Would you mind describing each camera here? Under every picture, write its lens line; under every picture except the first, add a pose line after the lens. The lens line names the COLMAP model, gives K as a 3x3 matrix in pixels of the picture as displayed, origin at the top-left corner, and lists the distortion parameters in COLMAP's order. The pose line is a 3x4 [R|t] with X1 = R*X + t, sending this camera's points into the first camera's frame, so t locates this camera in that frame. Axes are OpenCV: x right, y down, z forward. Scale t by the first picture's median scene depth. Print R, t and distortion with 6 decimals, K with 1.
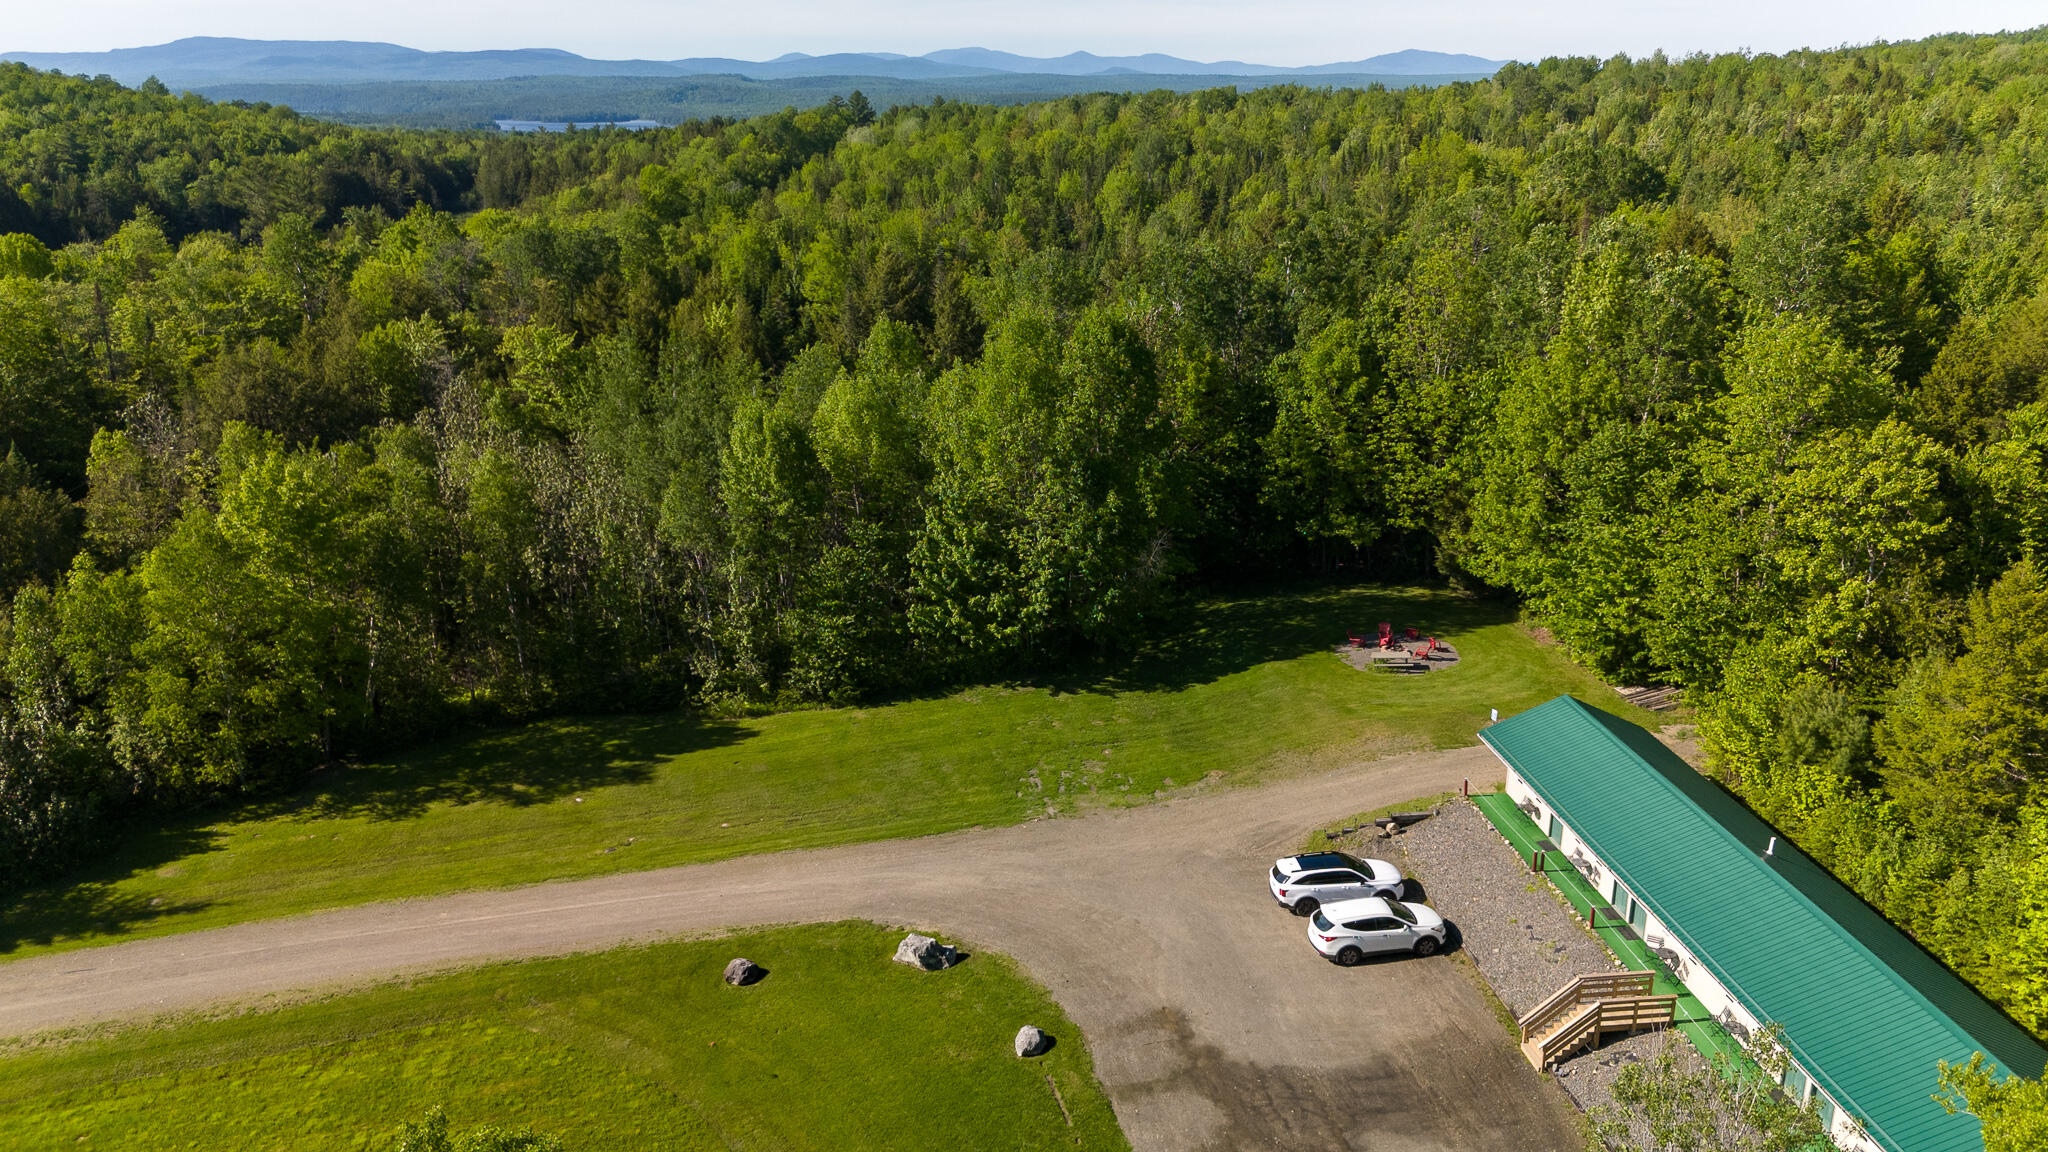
lens RADIAL K [[1507.1, 0, 1024.0], [0, 1507.1, 576.0], [0, 0, 1]] dist [0.066160, -0.076260]
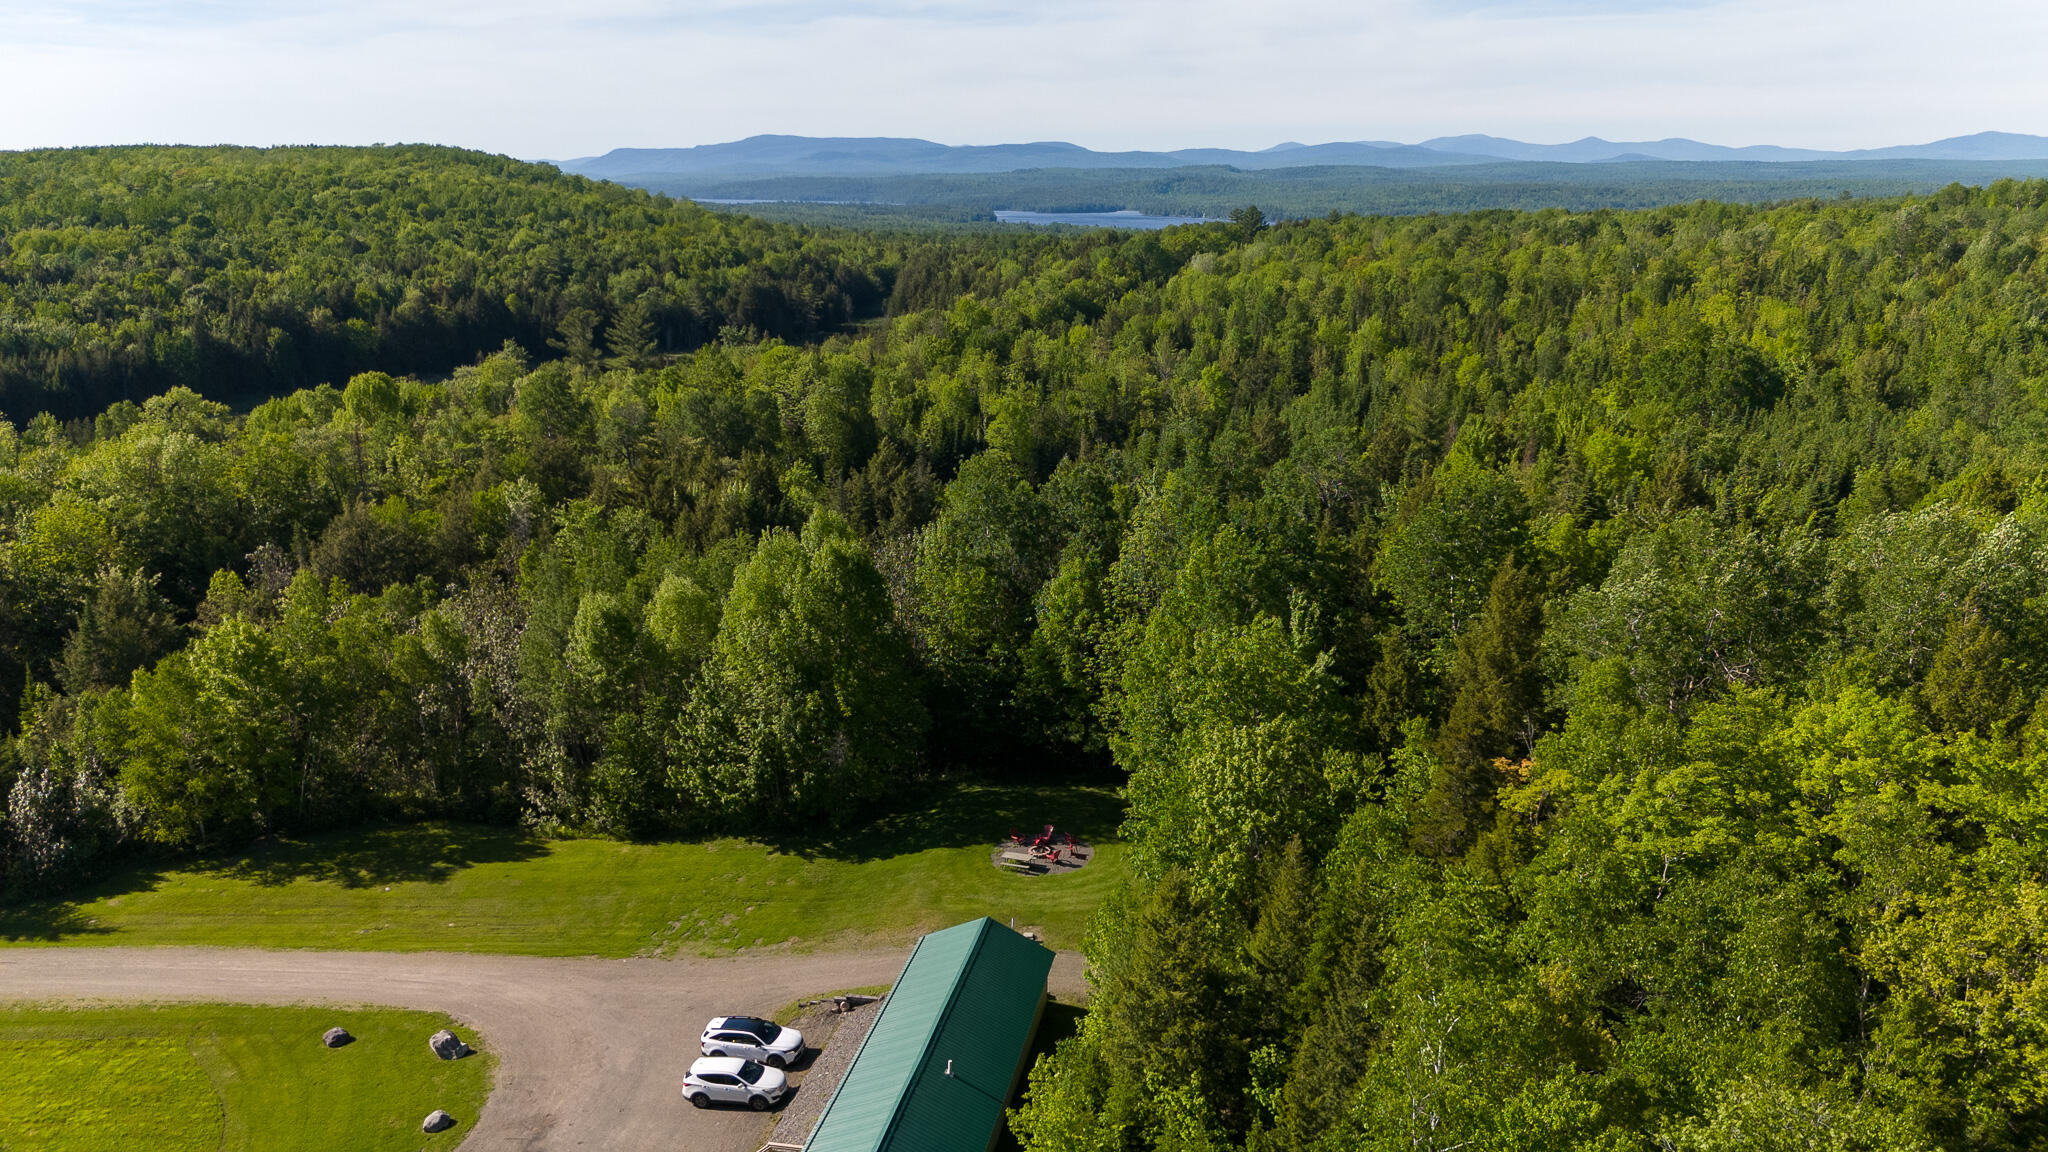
lens RADIAL K [[1509.0, 0, 1029.9], [0, 1509.0, 573.9], [0, 0, 1]] dist [0.062995, -0.071666]
pose [[0.953716, 0.077510, -0.290547, 0.592830], [-0.093541, 0.994743, -0.041676, -0.121583], [0.285790, 0.066925, 0.955953, -0.139148]]
